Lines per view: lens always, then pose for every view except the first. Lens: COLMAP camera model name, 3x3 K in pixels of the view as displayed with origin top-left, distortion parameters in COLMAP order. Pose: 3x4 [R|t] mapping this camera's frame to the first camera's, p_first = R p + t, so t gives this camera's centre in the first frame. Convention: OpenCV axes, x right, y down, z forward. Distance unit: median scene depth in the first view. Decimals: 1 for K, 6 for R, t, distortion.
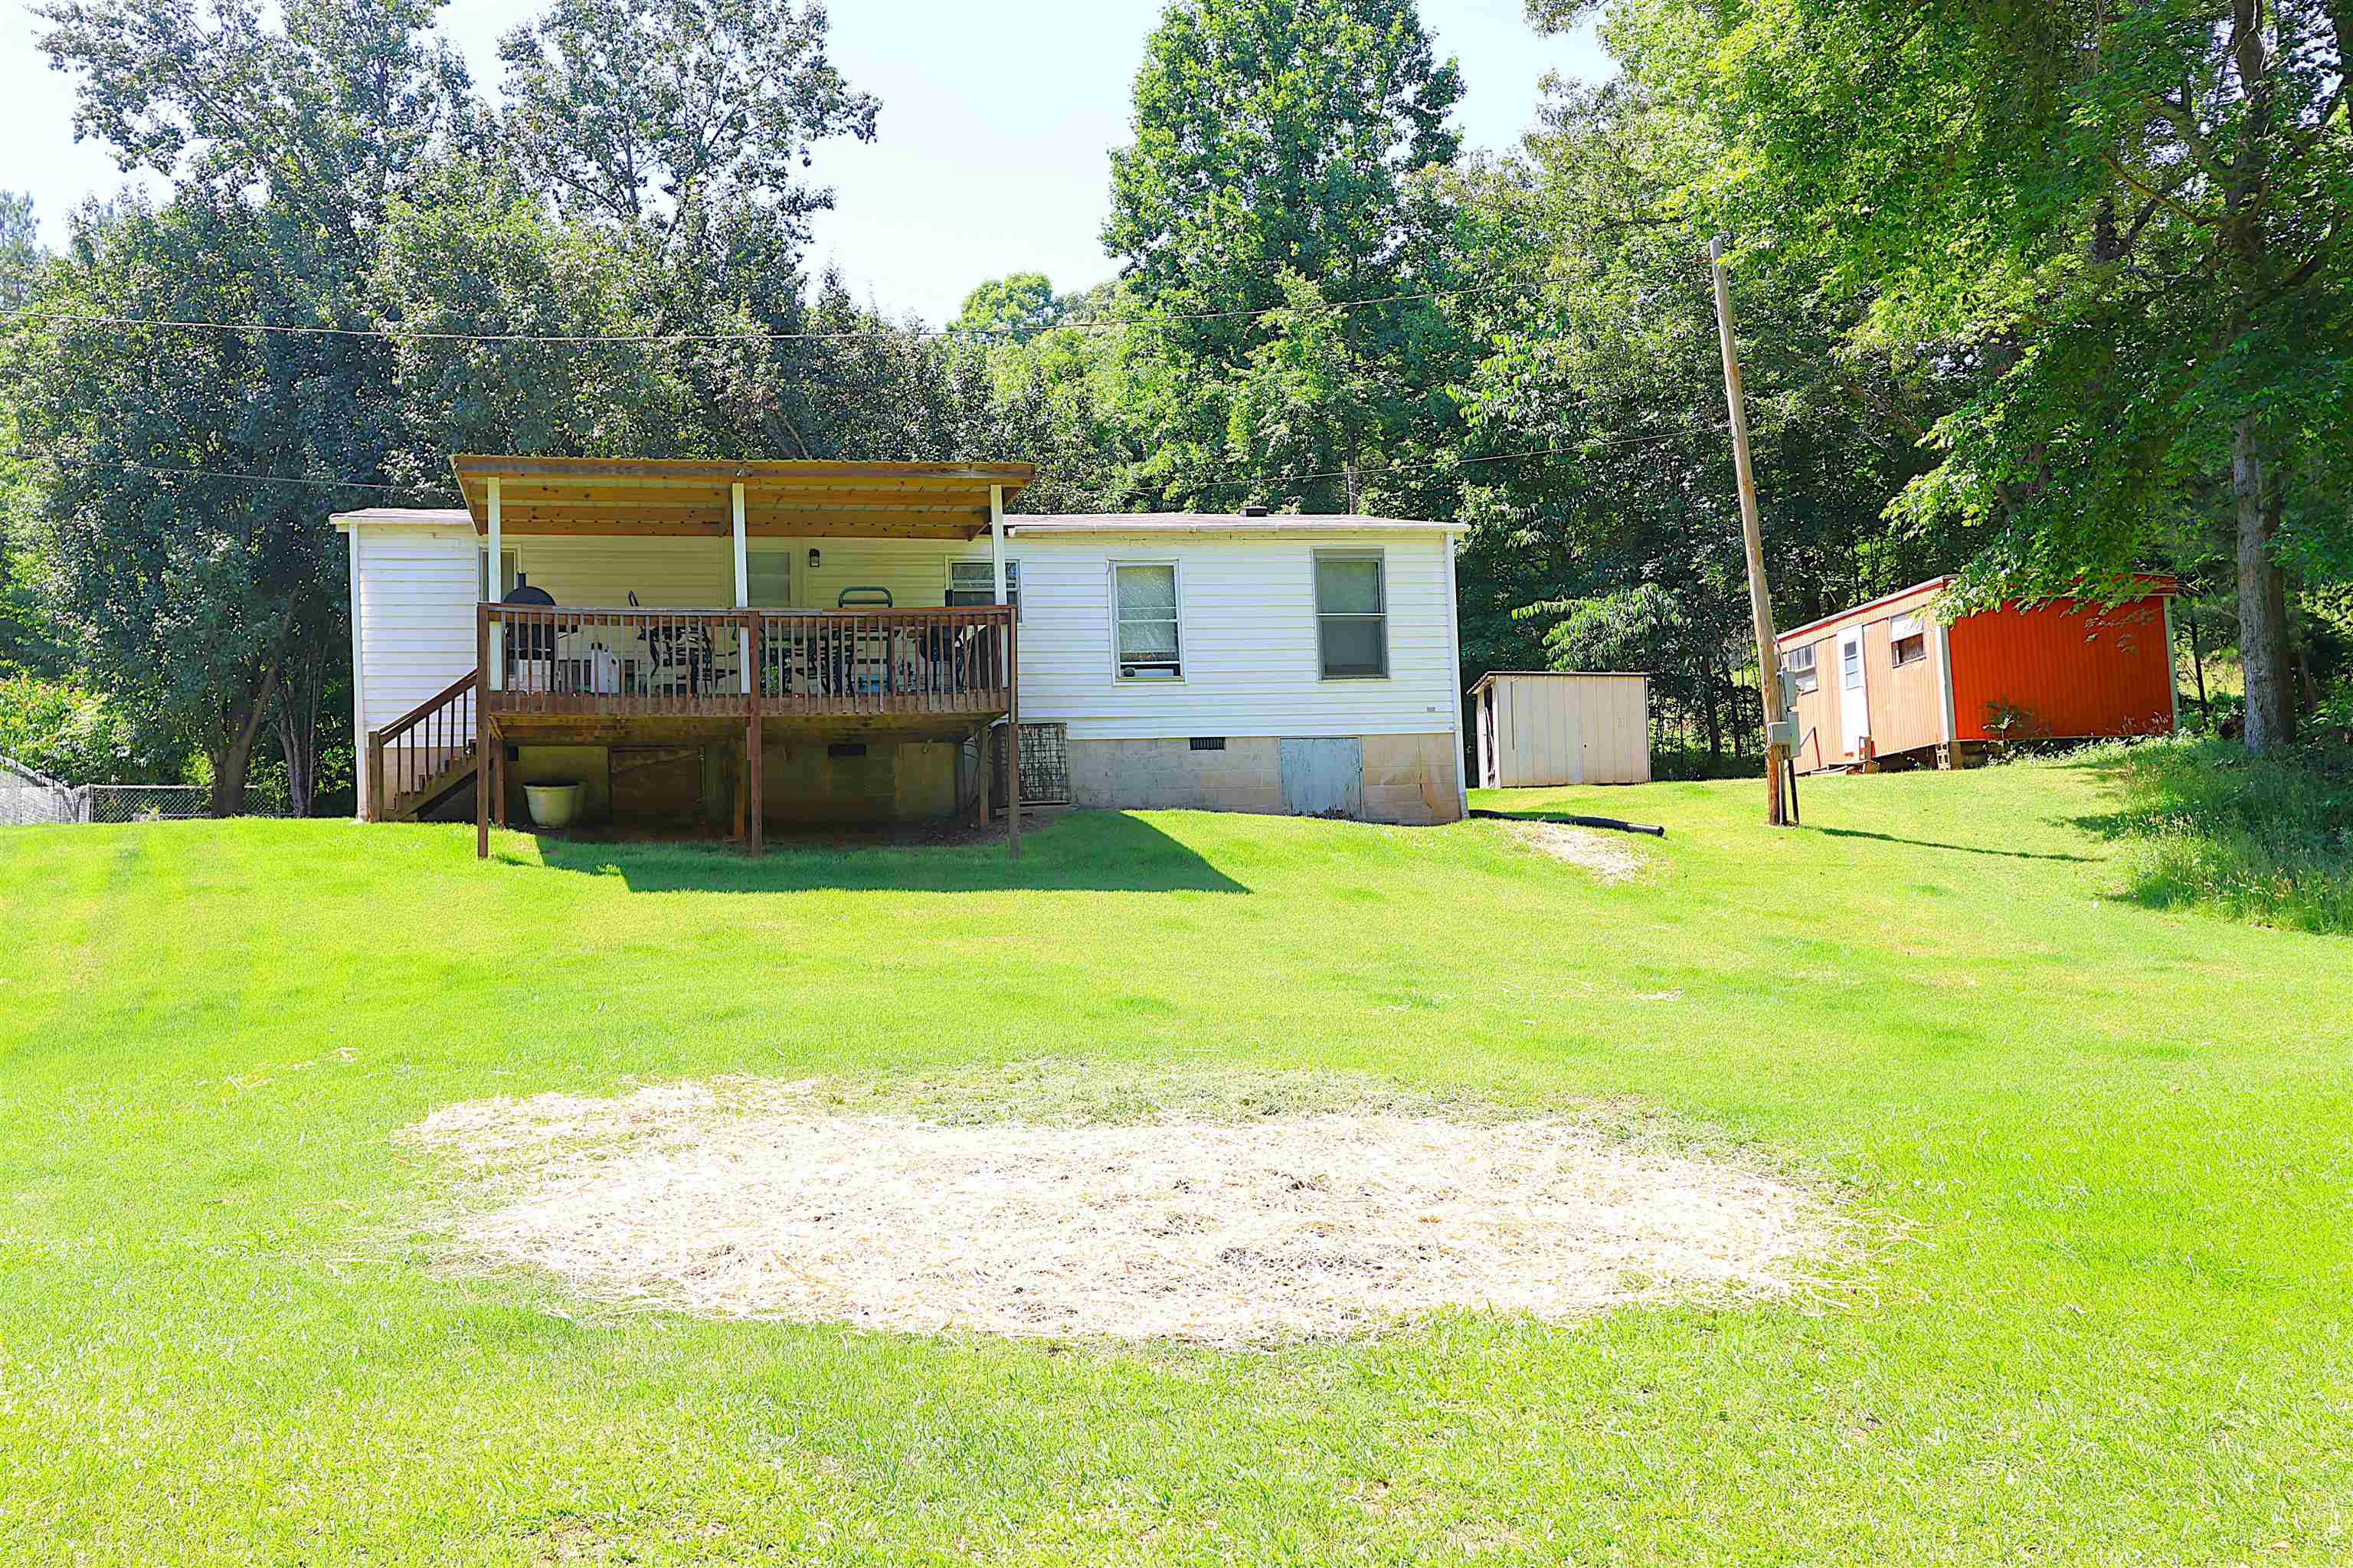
lens RADIAL K [[2196.9, 0, 1176.5], [0, 2196.9, 784.0], [0, 0, 1]] dist [0.005161, -0.003068]
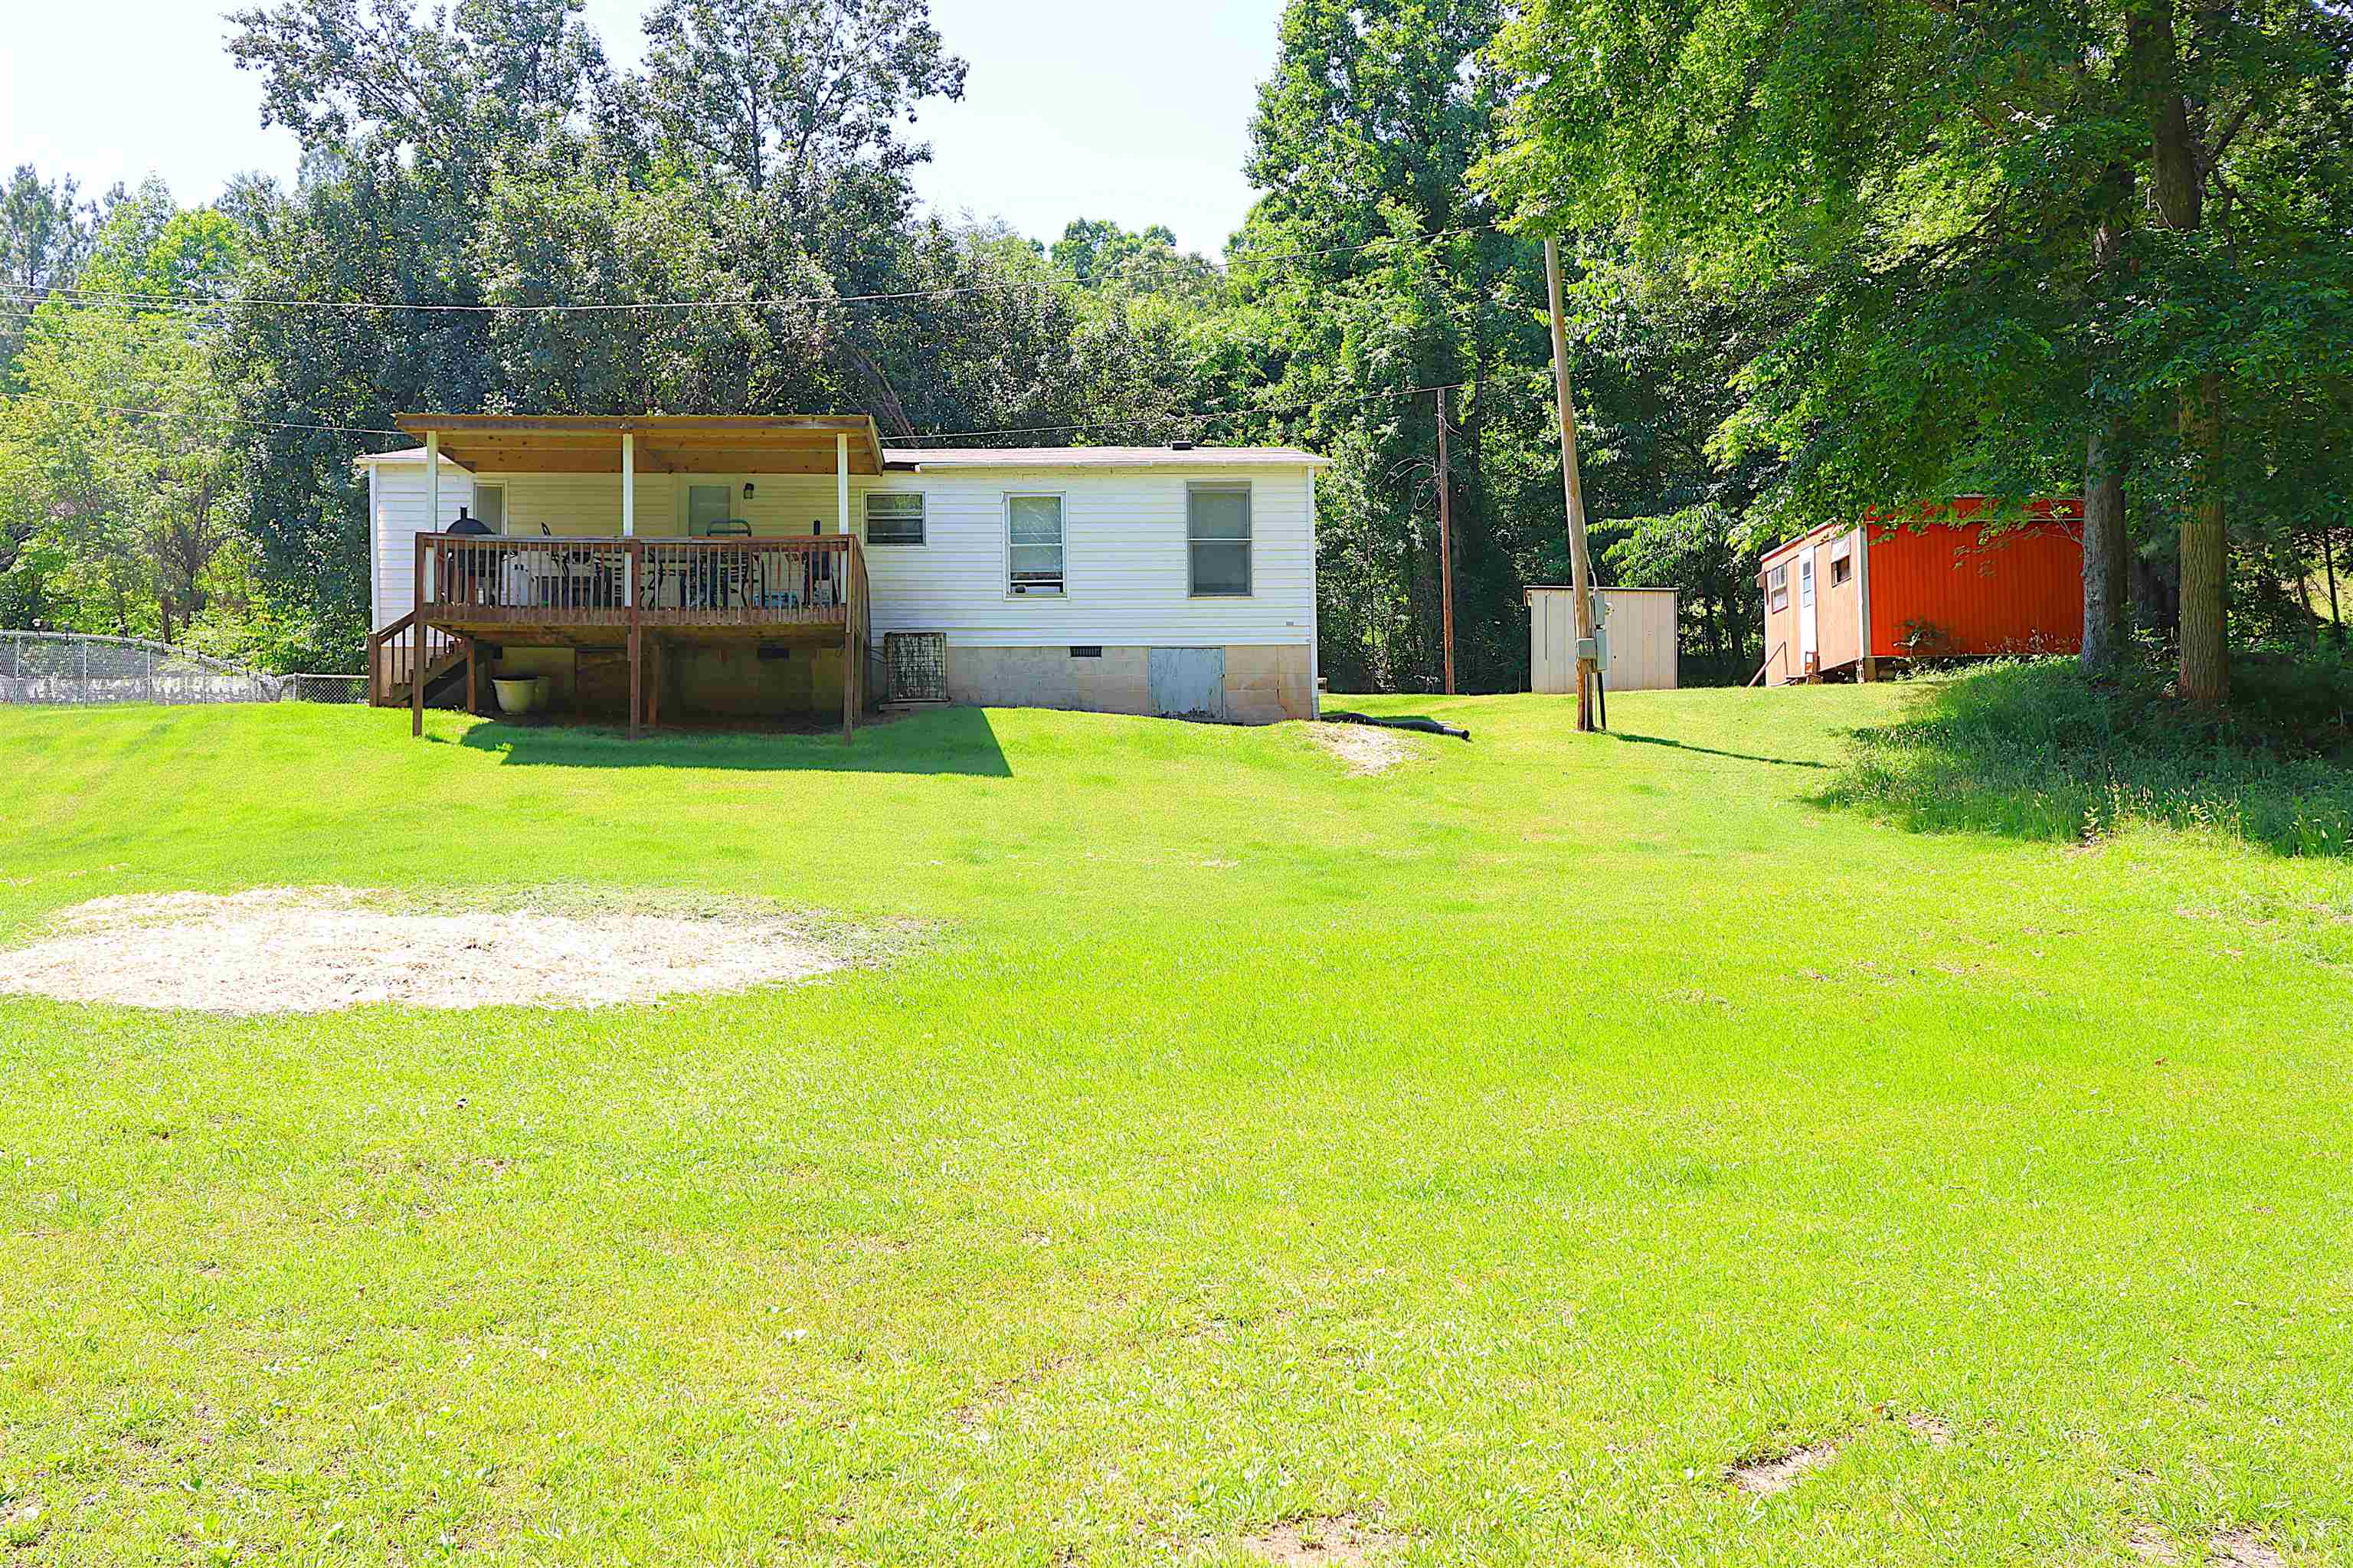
lens RADIAL K [[2186.0, 0, 1176.5], [0, 2186.0, 784.0], [0, 0, 1]] dist [-0.000709, 0.025931]
pose [[0.986781, 0.022359, -0.160508, 0.188768], [-0.015058, 0.998802, 0.046561, -0.002301], [0.161357, -0.043528, 0.985936, -0.099705]]
